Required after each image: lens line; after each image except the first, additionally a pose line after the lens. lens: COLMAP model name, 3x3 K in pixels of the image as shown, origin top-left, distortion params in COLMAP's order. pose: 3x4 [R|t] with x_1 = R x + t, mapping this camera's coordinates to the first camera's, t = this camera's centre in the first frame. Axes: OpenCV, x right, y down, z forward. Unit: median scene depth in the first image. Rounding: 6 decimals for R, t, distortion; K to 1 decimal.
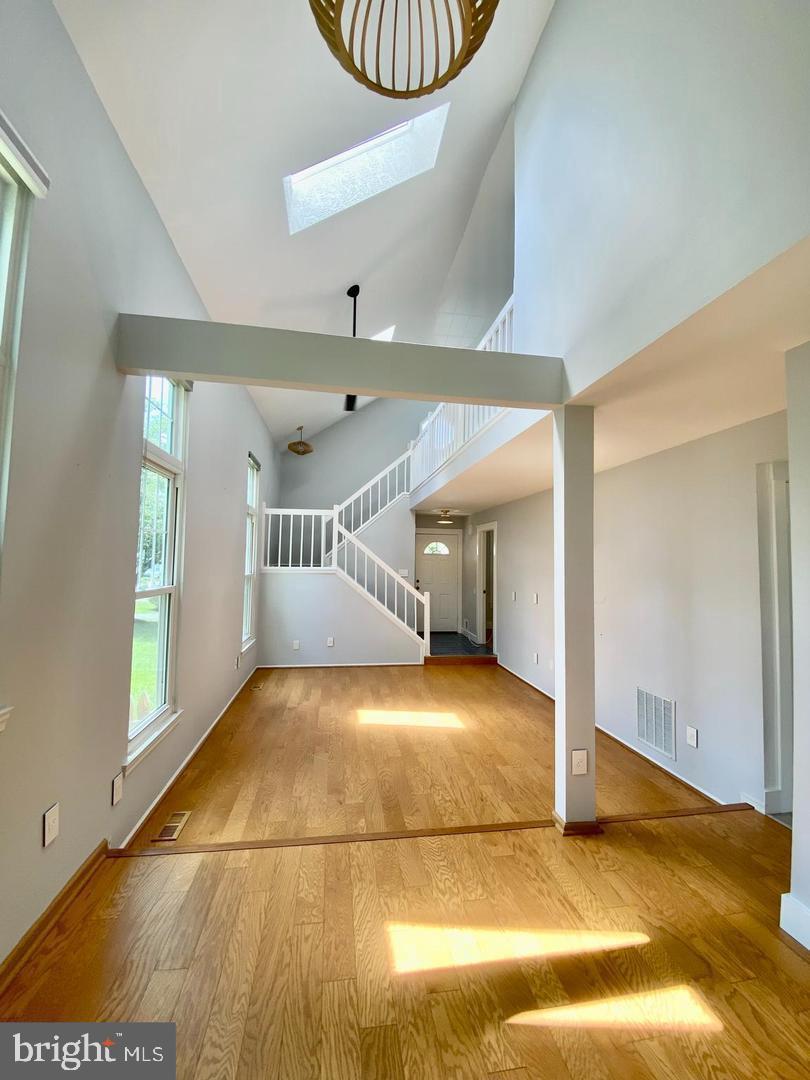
lens RADIAL K [[438.6, 0, 401.1], [0, 438.6, 538.1], [0, 0, 1]] dist [-0.013249, -0.003378]
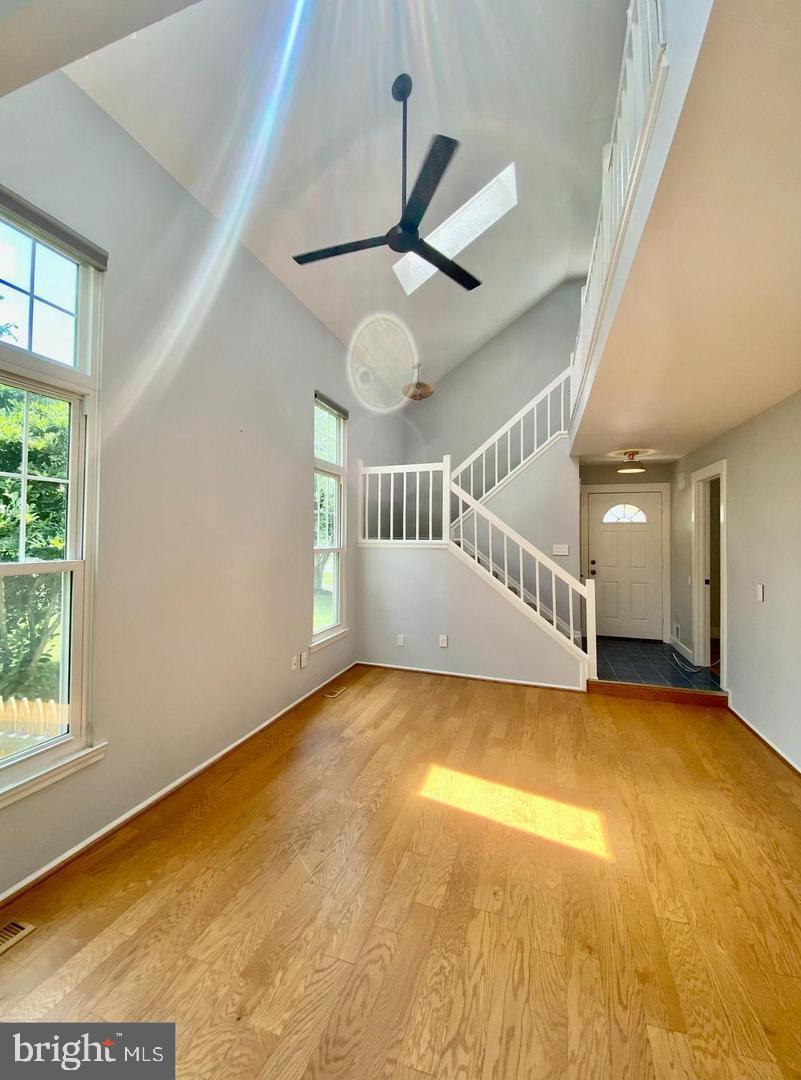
lens RADIAL K [[438.6, 0, 386.3], [0, 438.6, 526.3], [0, 0, 1]] dist [-0.013249, -0.003378]
pose [[0.873876, -0.009355, -0.486059, 0.133764], [0.026450, 0.999249, 0.028321, 0.022335], [0.485429, -0.037605, 0.873467, 0.365696]]
